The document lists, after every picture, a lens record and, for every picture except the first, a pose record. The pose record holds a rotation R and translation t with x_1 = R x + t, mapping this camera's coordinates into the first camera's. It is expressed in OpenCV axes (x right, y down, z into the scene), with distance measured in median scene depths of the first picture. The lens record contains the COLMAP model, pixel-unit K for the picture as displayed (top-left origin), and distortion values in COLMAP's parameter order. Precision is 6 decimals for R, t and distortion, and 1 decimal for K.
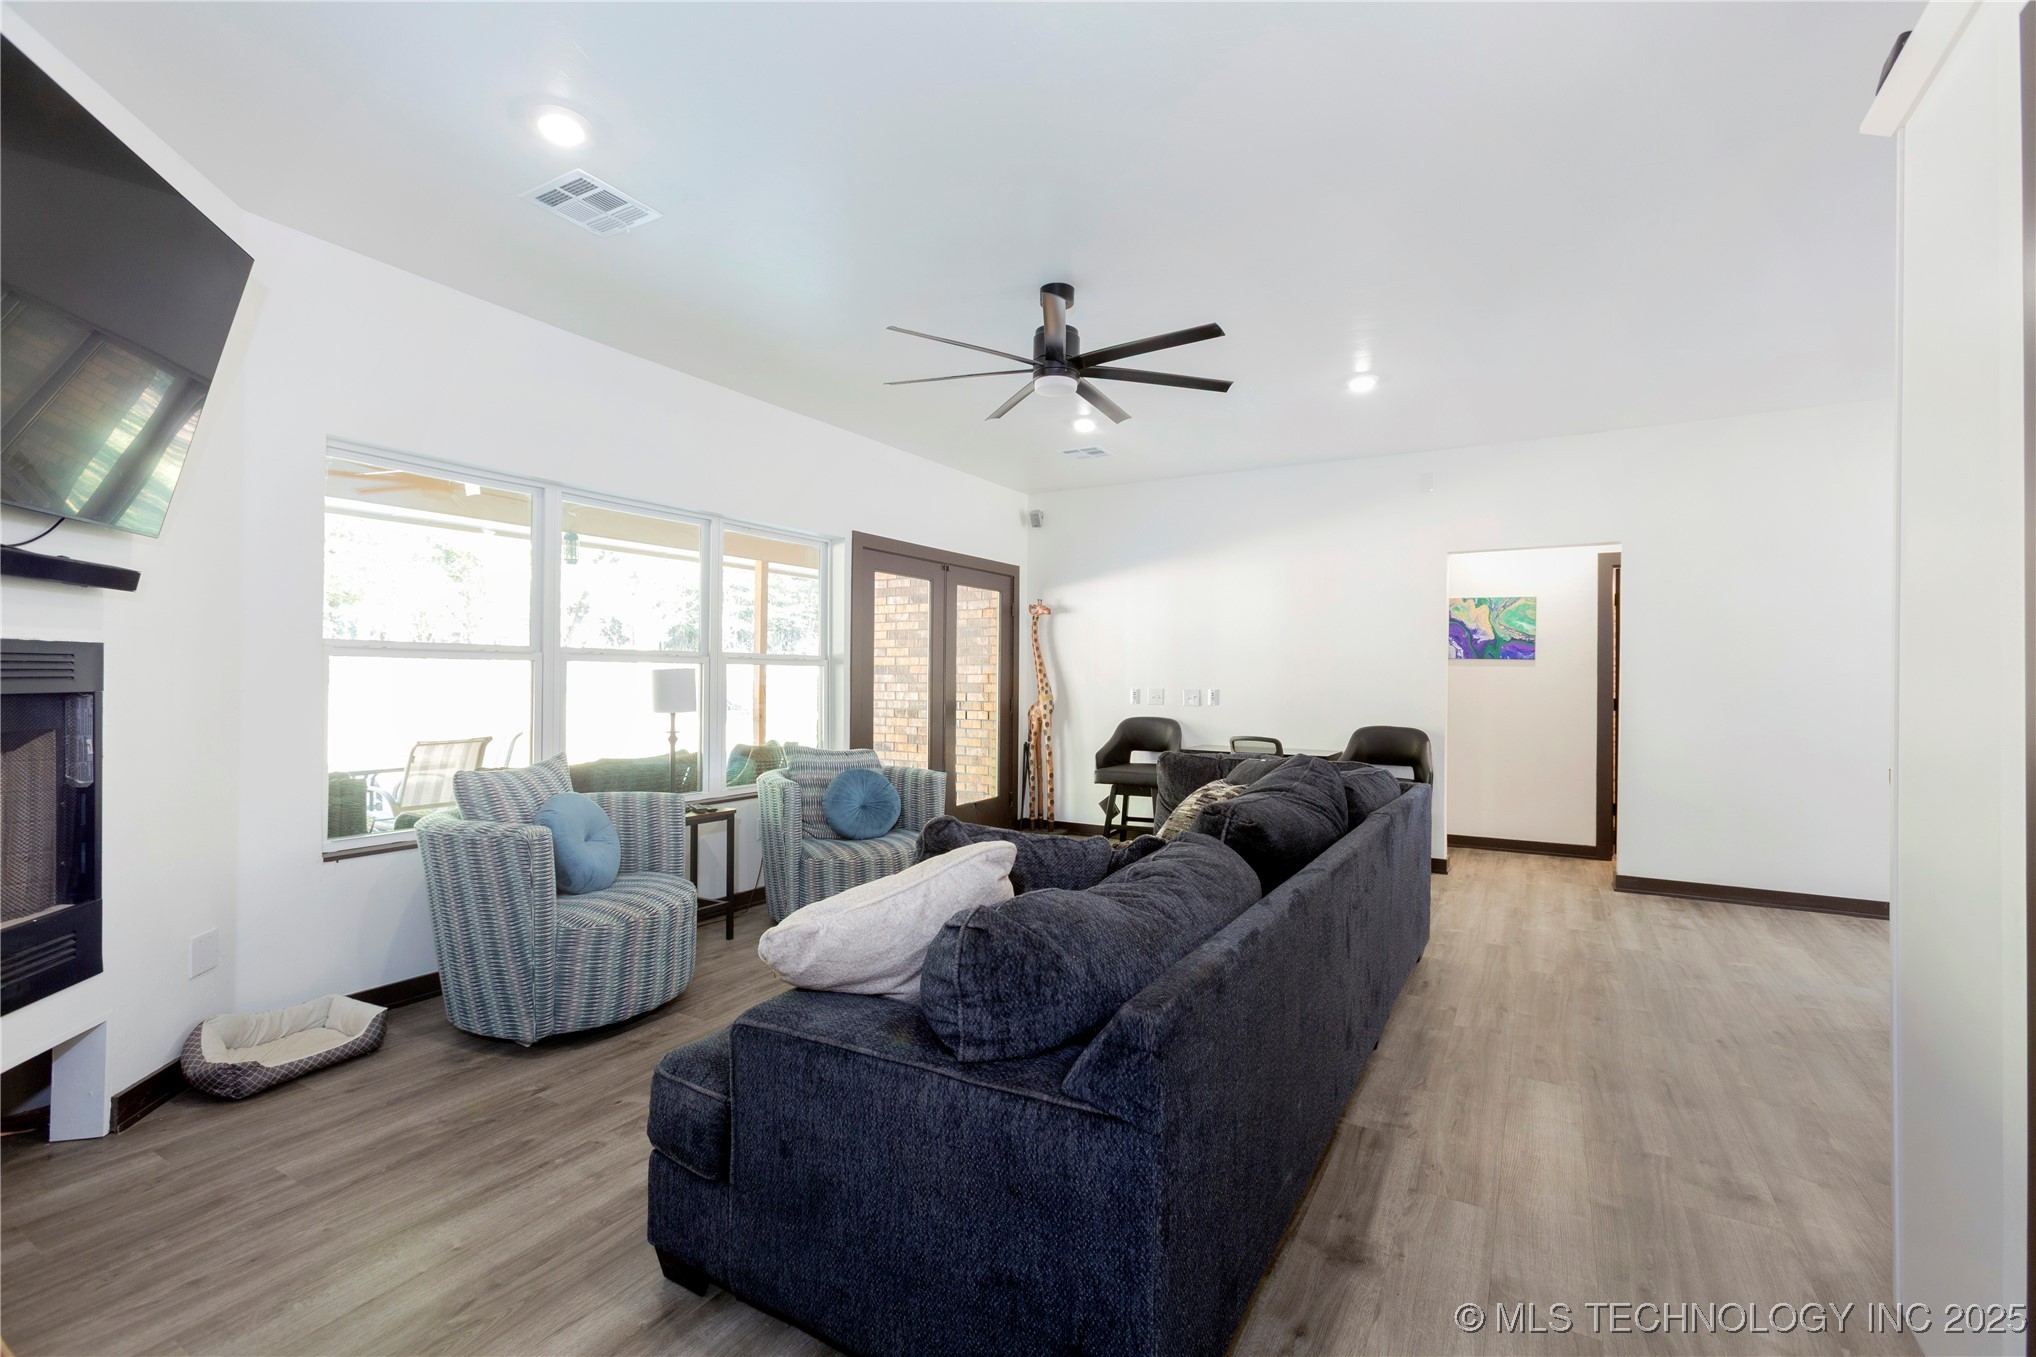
lens RADIAL K [[909.6, 0, 1015.5], [0, 909.6, 675.4], [0, 0, 1]] dist [-0.009366, 0.008065]
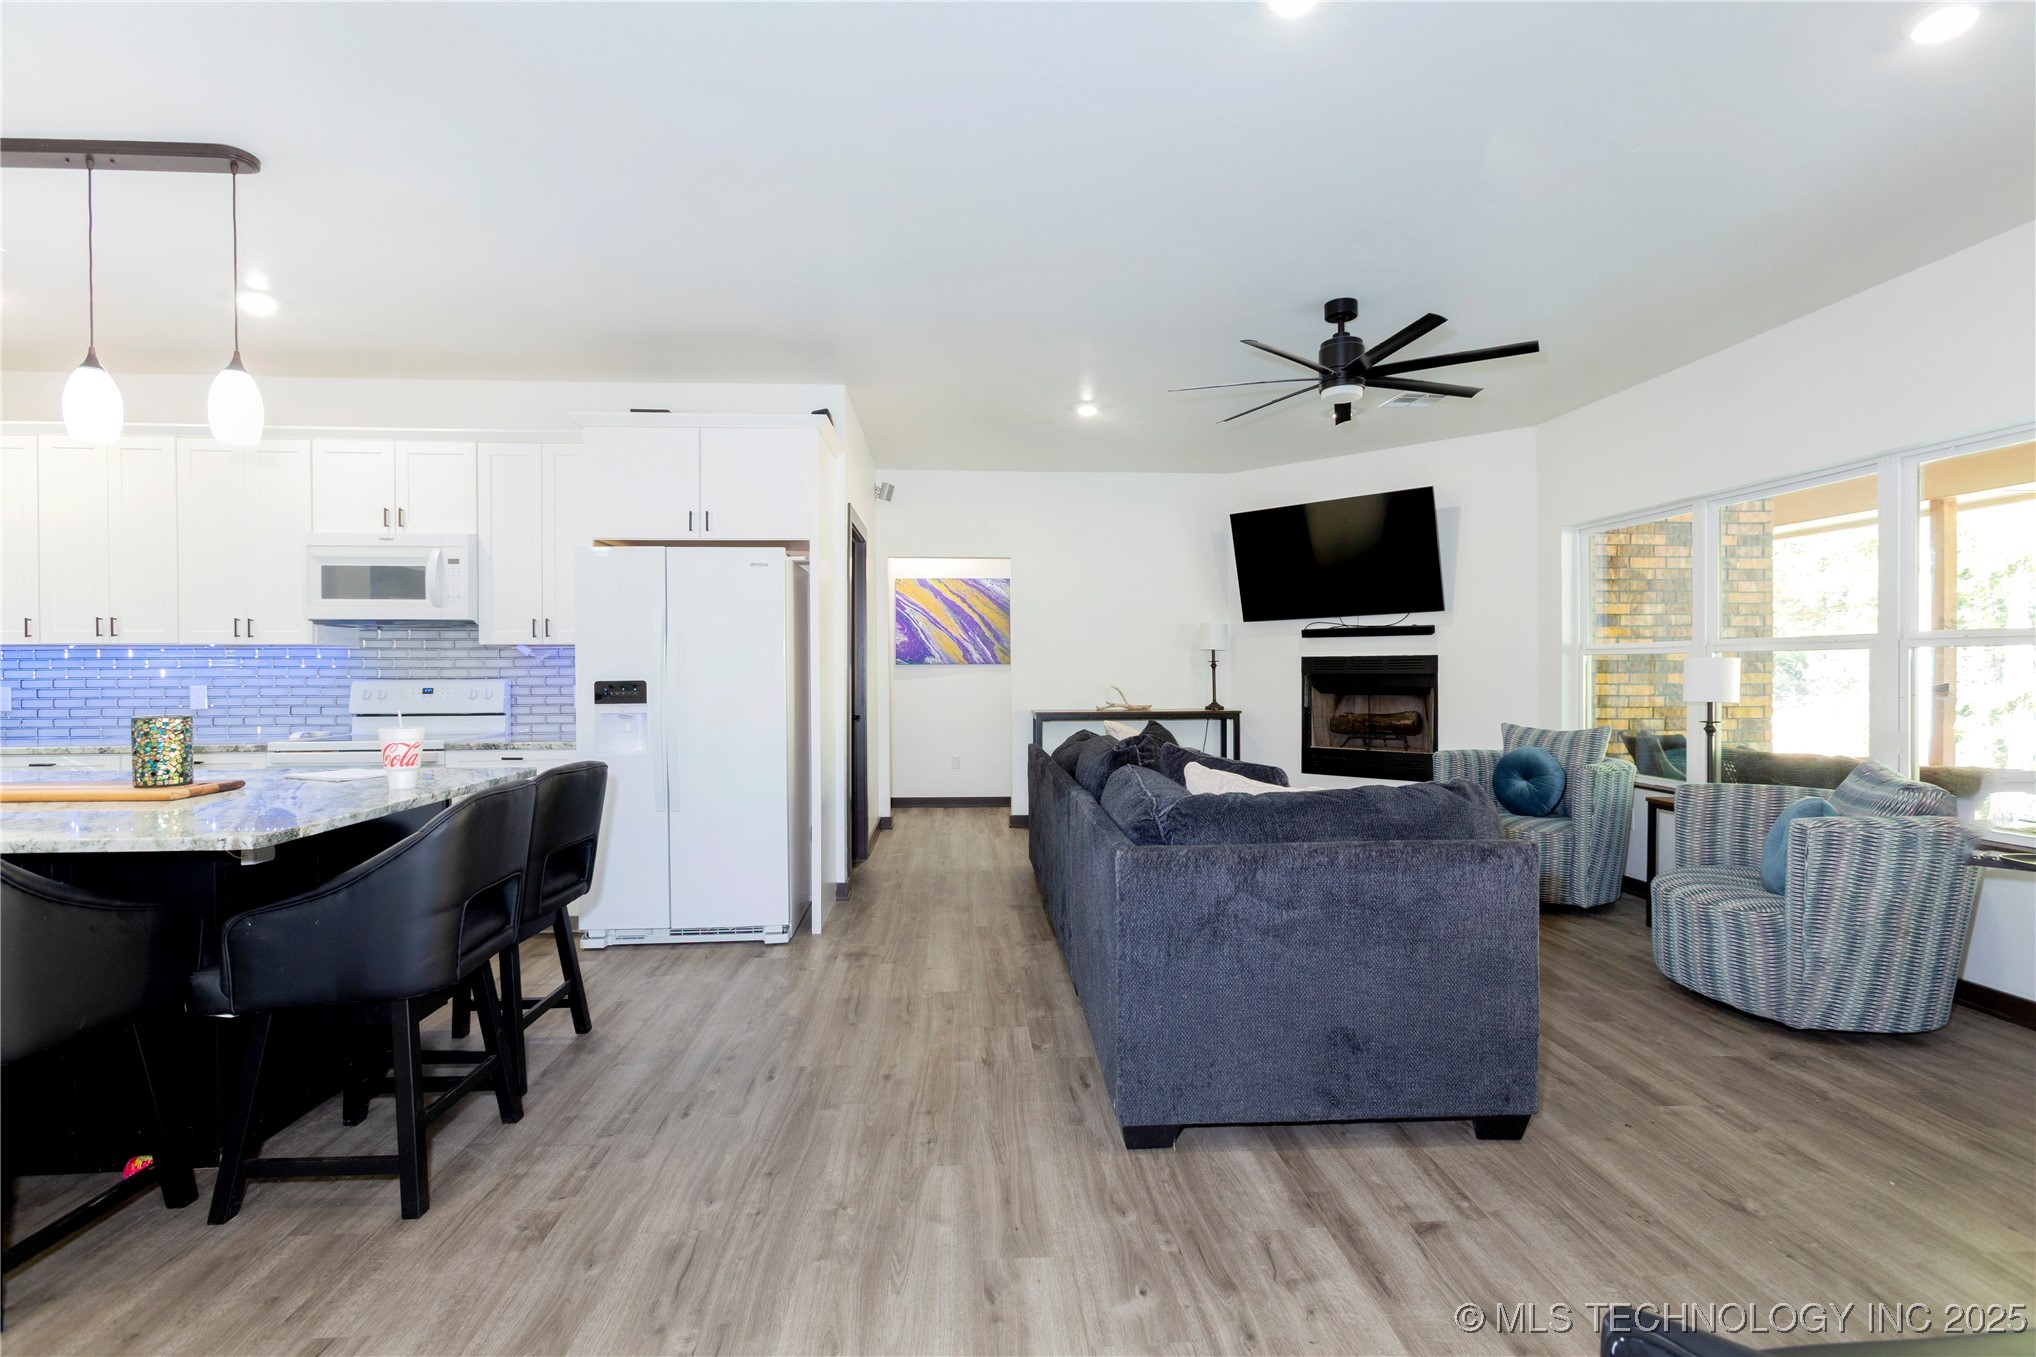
lens RADIAL K [[909.6, 0, 1026.3], [0, 909.6, 674.3], [0, 0, 1]] dist [-0.009366, 0.008065]
pose [[-0.824636, -0.000125, -0.565664, 1.003107], [-0.000062, 1.000000, -0.000132, 0.012602], [0.565664, -0.000074, -0.824636, 1.749023]]
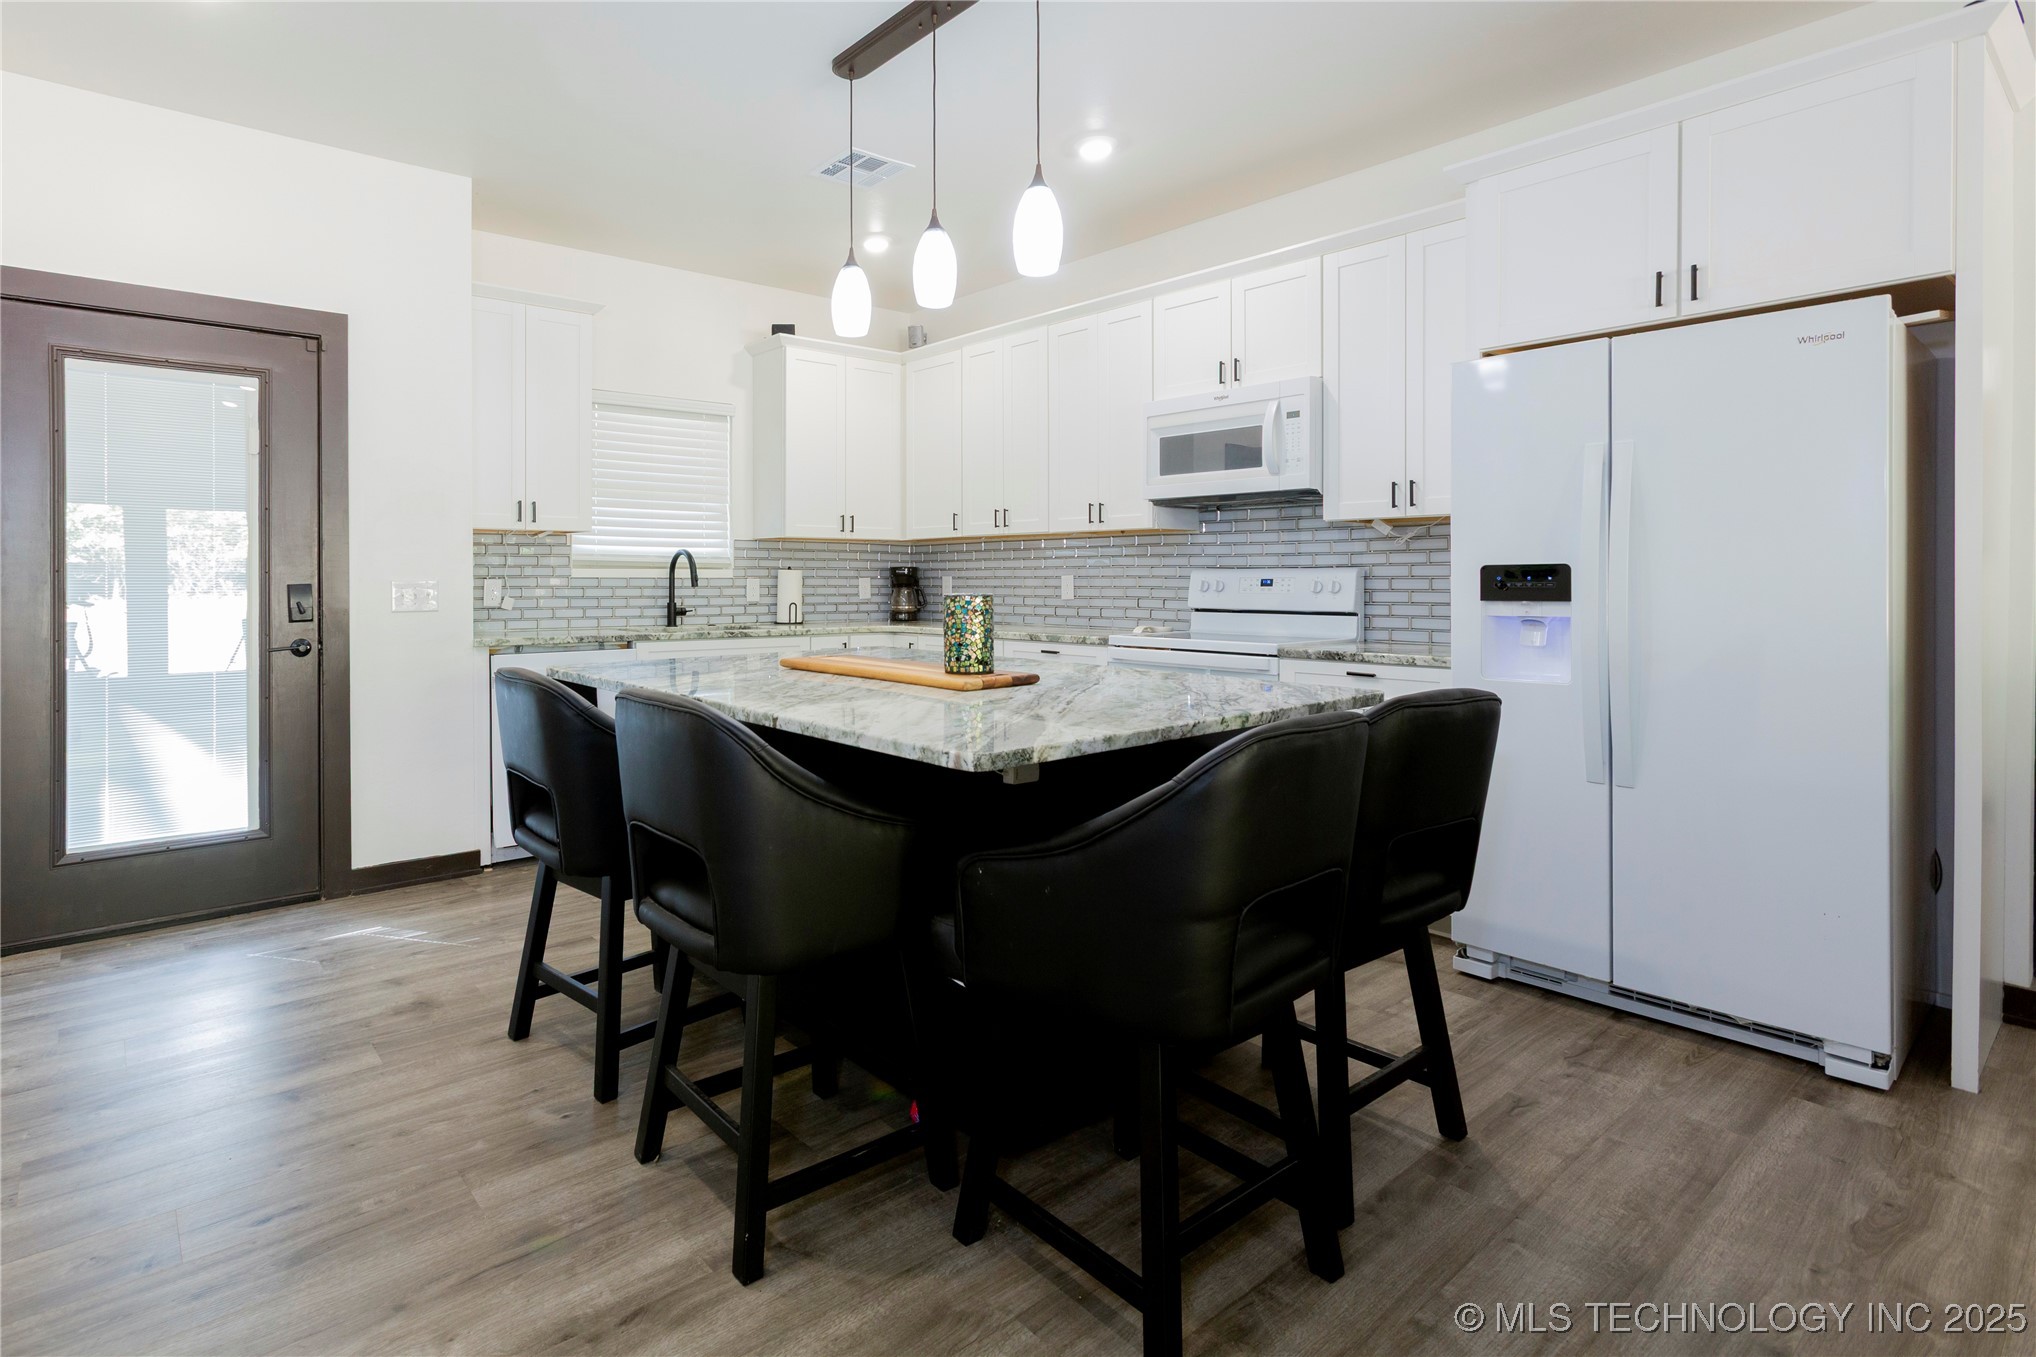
lens RADIAL K [[1029.5, 0, 868.7], [0, 1029.5, 583.7], [0, 0, 1]] dist [-0.012532, 0.010958]
pose [[-0.926592, -0.008411, 0.375975, 0.951358], [-0.006703, 0.999960, 0.005852, 0.035134], [-0.376009, 0.002903, -0.926611, 1.453087]]
